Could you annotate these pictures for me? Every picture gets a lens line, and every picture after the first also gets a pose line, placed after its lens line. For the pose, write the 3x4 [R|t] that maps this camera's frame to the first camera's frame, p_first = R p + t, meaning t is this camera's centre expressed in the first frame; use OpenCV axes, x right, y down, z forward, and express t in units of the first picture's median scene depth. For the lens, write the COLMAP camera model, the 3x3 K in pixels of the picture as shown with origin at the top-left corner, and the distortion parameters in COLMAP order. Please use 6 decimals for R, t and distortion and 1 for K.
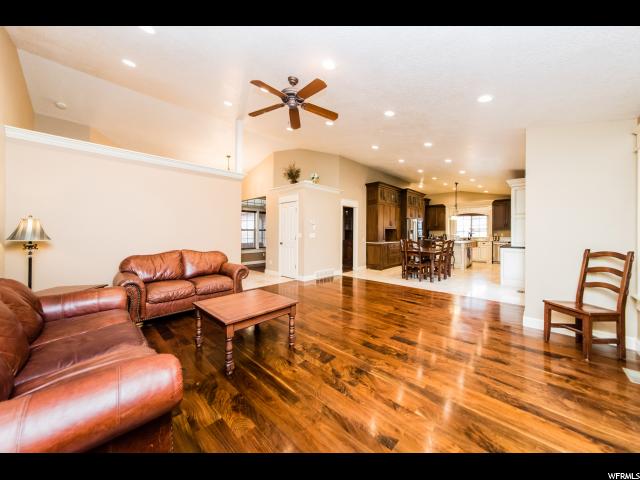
lens RADIAL K [[231.9, 0, 307.5], [0, 231.9, 231.7], [0, 0, 1]] dist [0.006583, -0.000594]
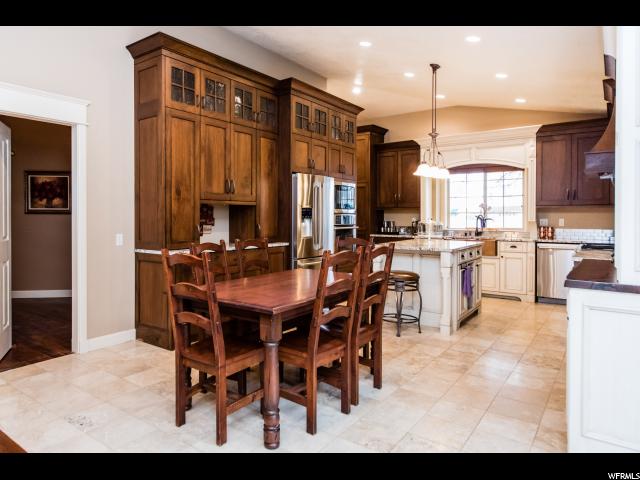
lens RADIAL K [[427.0, 0, 265.1], [0, 427.0, 221.0], [0, 0, 1]] dist [0.005267, 0.001097]
pose [[0.994505, -0.001975, 0.104669, 0.306105], [0.000637, 0.999918, 0.012820, 0.002272], [-0.104685, -0.012683, 0.994425, 0.383508]]
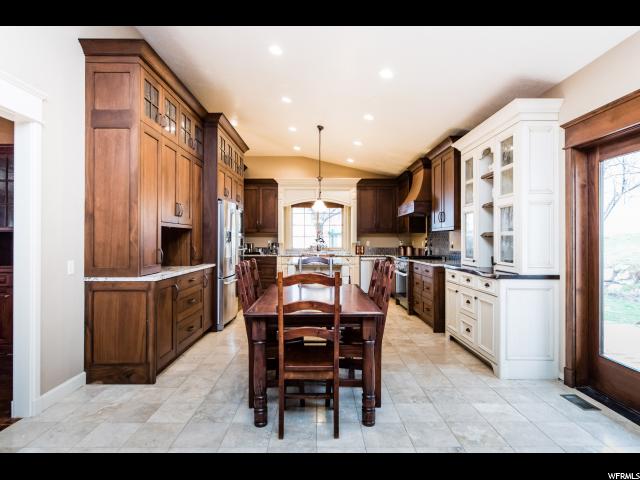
lens RADIAL K [[369.8, 0, 317.4], [0, 369.8, 237.0], [0, 0, 1]] dist [0.001516, -0.001288]
pose [[0.703030, 0.003524, 0.711152, 0.124210], [-0.000130, 0.999988, -0.004827, 0.002725], [-0.711160, 0.003302, 0.703022, 0.464993]]
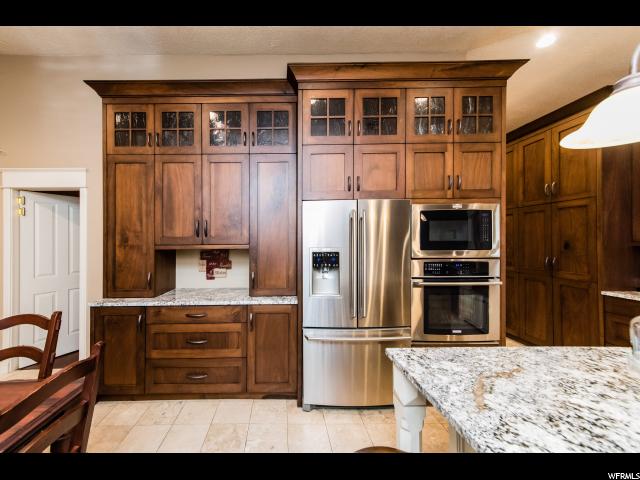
lens RADIAL K [[231.9, 0, 276.2], [0, 231.9, 239.2], [0, 0, 1]] dist [0.006583, -0.000594]
pose [[0.703383, -0.008974, -0.710754, 0.529694], [0.009025, 0.999952, -0.003693, -0.018585], [0.710754, -0.003817, 0.703431, 0.762755]]
